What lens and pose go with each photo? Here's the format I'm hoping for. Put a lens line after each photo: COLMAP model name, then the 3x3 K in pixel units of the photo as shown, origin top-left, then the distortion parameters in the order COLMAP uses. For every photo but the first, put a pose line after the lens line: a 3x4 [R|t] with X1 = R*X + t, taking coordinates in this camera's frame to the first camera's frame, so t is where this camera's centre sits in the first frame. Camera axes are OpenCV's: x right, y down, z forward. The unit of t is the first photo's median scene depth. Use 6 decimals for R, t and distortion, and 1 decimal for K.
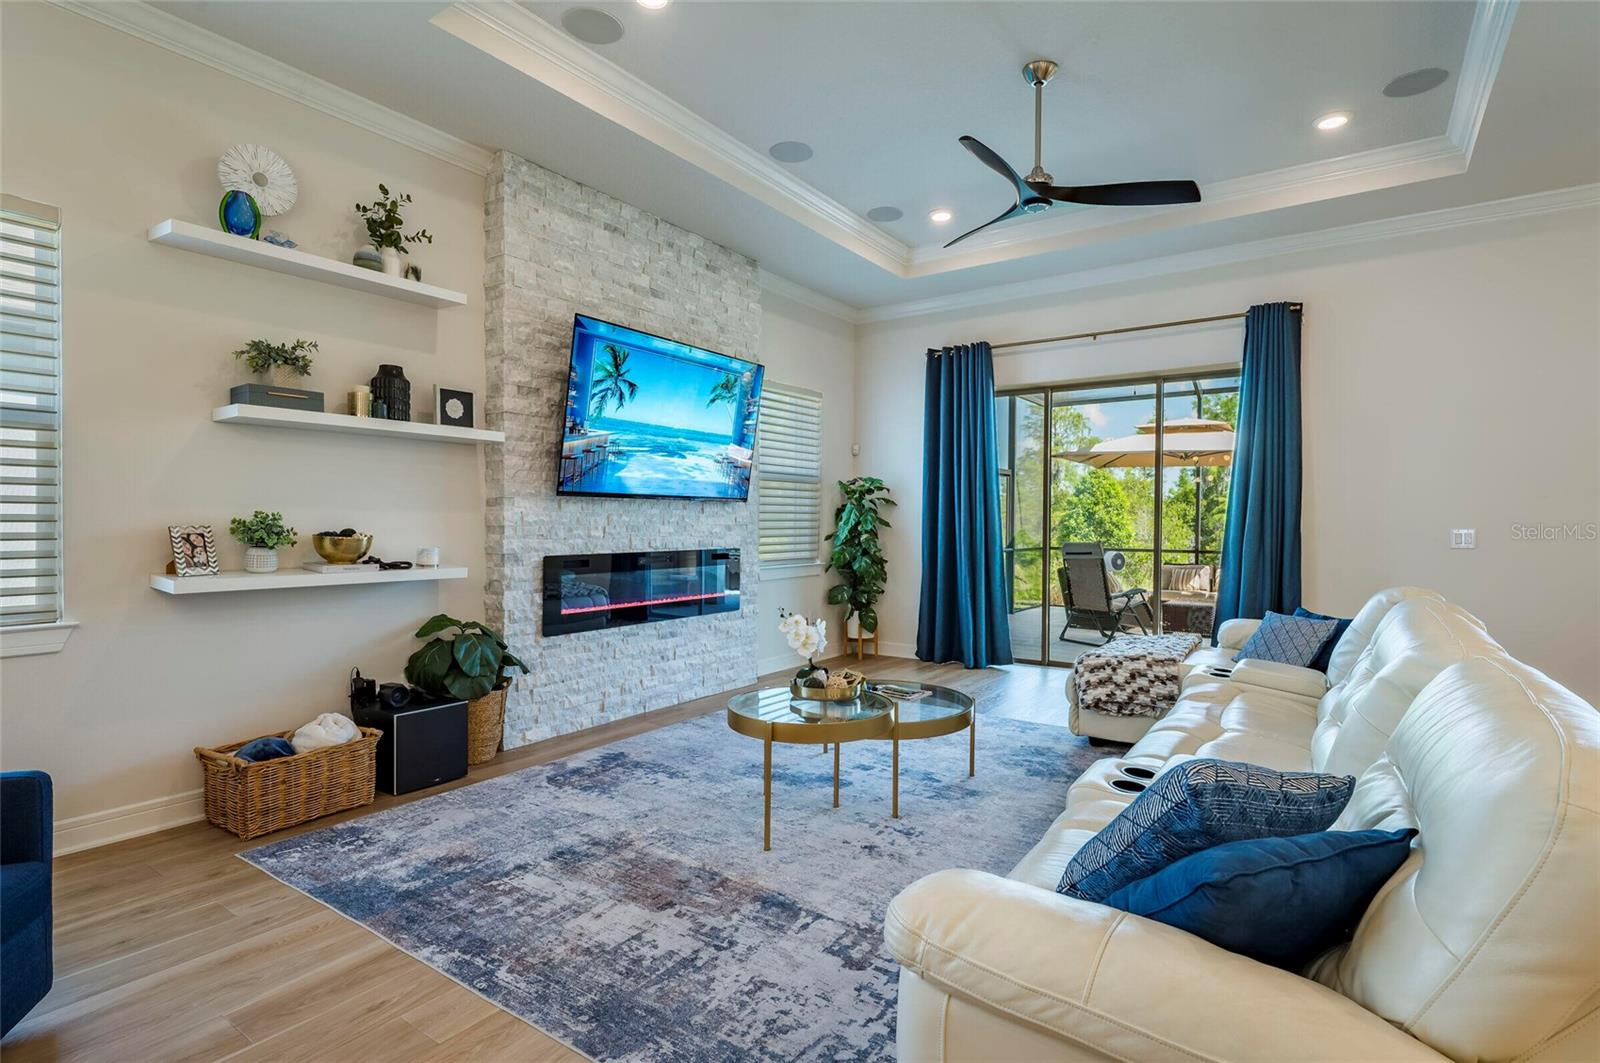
lens RADIAL K [[772.8, 0, 806.1], [0, 772.8, 531.3], [0, 0, 1]] dist [-0.001875, -0.000470]
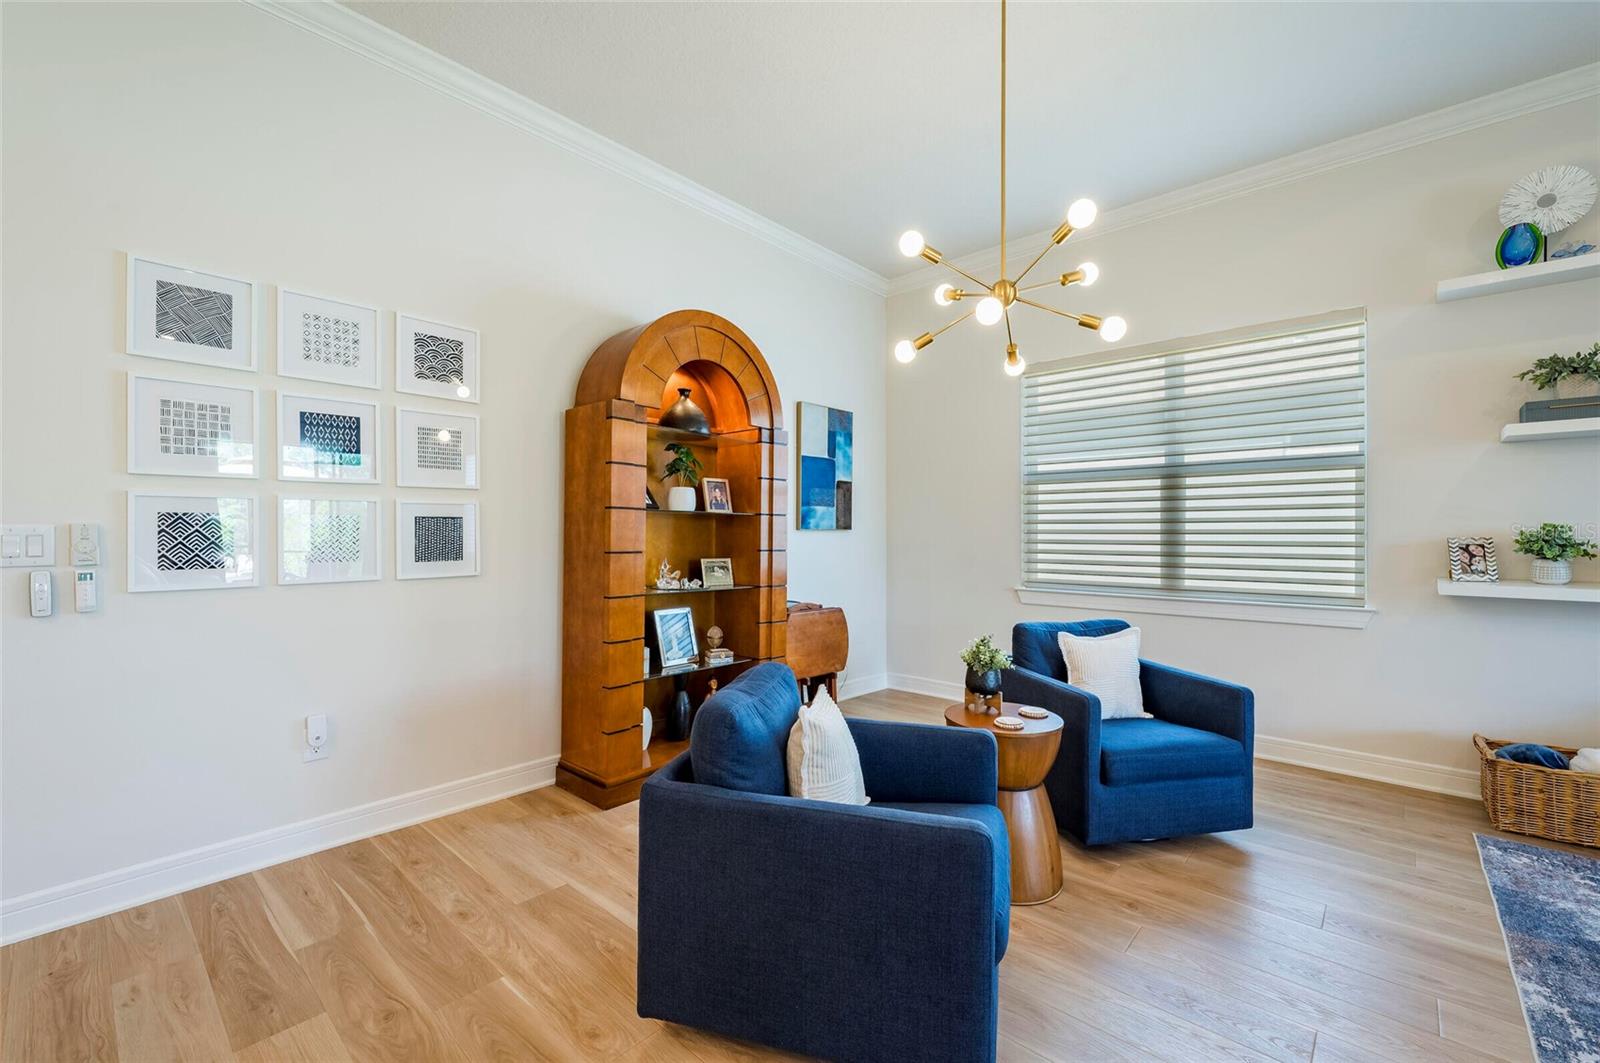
lens RADIAL K [[655.4, 0, 804.3], [0, 655.4, 526.7], [0, 0, 1]] dist [-0.015630, -0.000193]
pose [[-0.121336, -0.011817, -0.992541, 0.276298], [-0.010519, 0.999888, -0.010618, -0.002611], [0.992556, 0.009152, -0.121447, 0.138381]]
